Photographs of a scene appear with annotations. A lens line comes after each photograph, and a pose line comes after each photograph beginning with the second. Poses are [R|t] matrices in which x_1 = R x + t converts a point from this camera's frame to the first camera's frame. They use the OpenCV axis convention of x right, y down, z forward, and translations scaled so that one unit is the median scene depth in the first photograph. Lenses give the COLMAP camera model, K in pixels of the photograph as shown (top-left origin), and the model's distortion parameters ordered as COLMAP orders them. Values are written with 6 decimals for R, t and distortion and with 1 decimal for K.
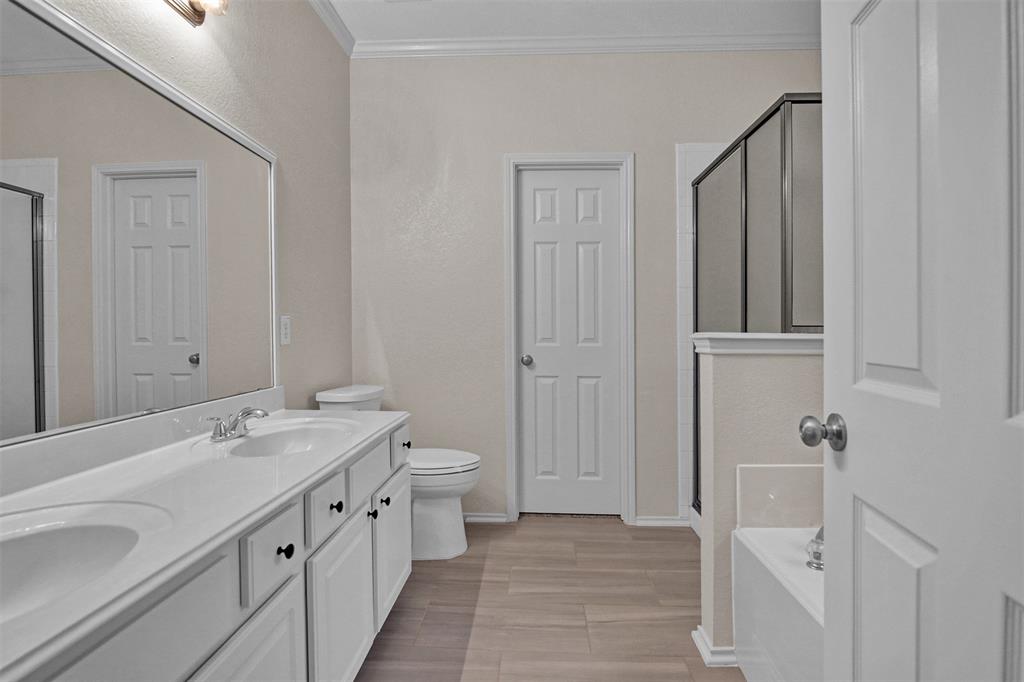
lens RADIAL K [[490.6, 0, 511.2], [0, 490.6, 334.5], [0, 0, 1]] dist [-0.014342, -0.000064]
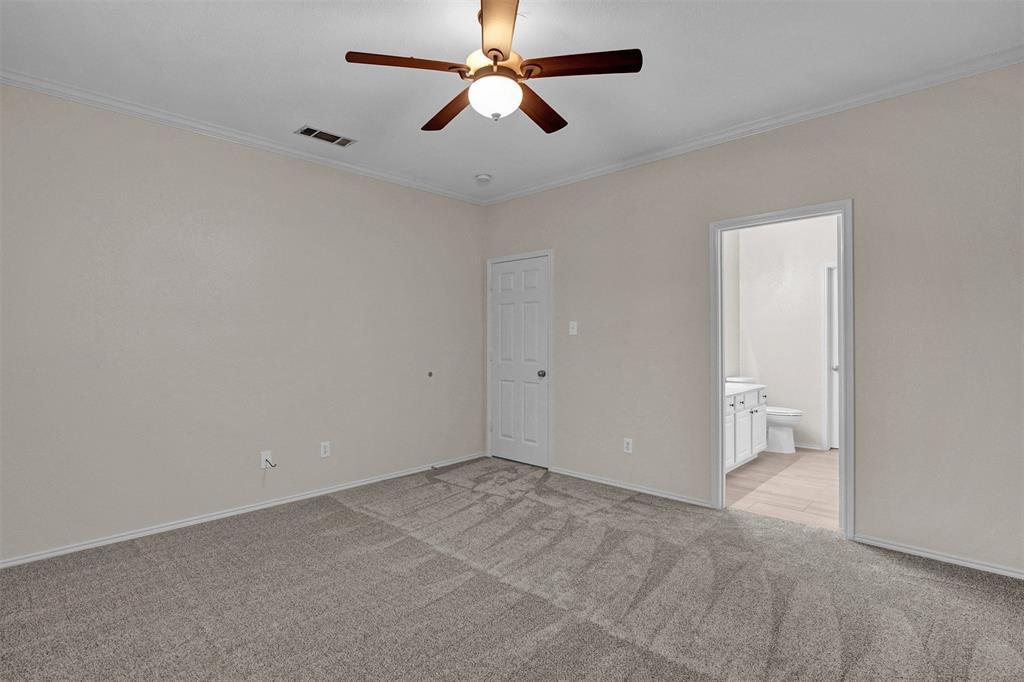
lens RADIAL K [[490.6, 0, 511.2], [0, 490.6, 334.5], [0, 0, 1]] dist [-0.014342, -0.000064]
pose [[0.771401, -0.008949, -0.636287, 0.327898], [-0.013419, 0.999450, -0.030325, -0.004024], [0.636208, 0.031931, 0.770857, -1.541691]]
